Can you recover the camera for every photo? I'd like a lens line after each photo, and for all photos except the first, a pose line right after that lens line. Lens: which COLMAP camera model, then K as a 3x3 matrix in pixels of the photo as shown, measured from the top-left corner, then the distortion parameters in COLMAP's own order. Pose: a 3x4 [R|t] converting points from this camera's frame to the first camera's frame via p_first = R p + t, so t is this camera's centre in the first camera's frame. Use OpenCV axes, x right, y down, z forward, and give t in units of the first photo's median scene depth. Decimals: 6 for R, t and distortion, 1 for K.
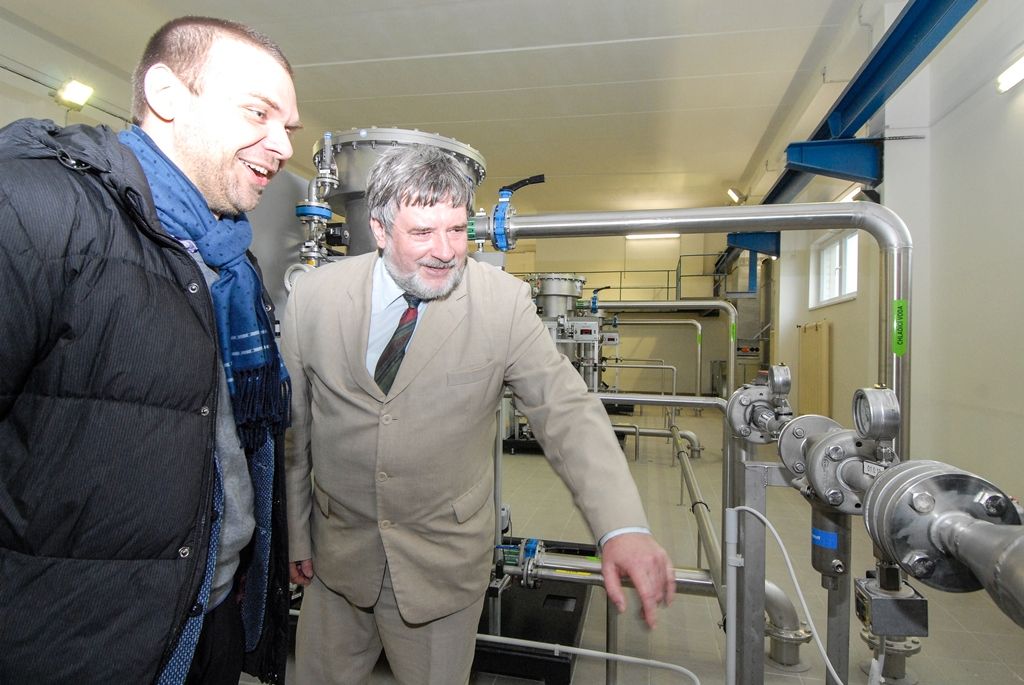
lens RADIAL K [[564.1, 0, 512.0], [0, 564.1, 342.5], [0, 0, 1]] dist [0.034648, -0.048216]
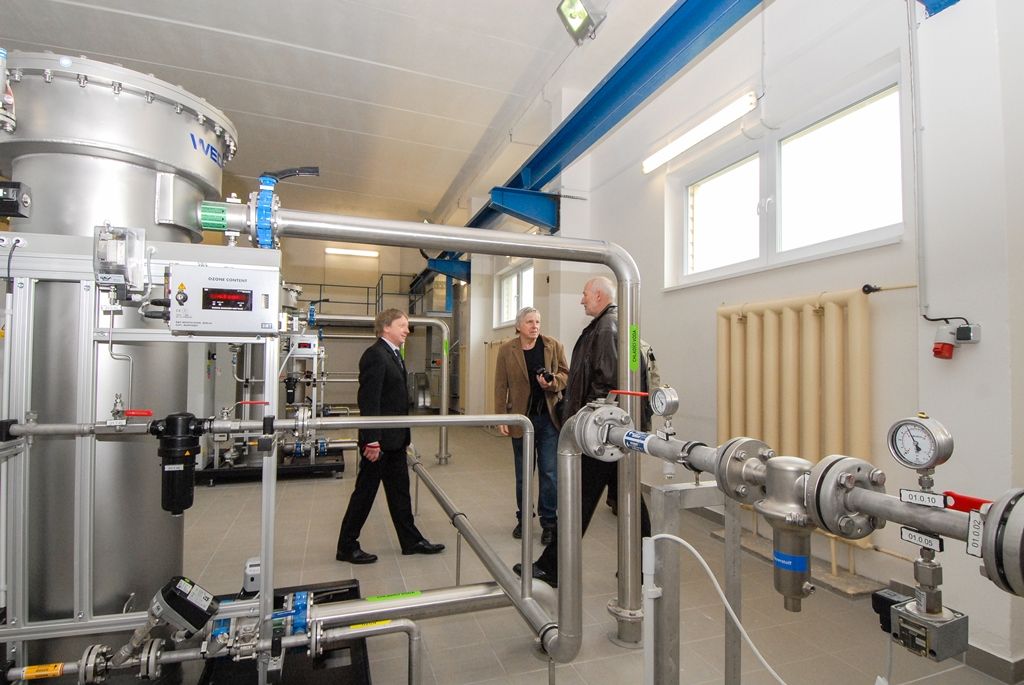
lens RADIAL K [[526.0, 0, 512.0], [0, 526.0, 342.5], [0, 0, 1]] dist [0.025670, -0.038821]
pose [[0.838909, 0.015959, 0.544037, -0.065063], [-0.003171, 0.999696, -0.024435, -0.003710], [-0.544262, 0.018773, 0.838705, 0.078222]]
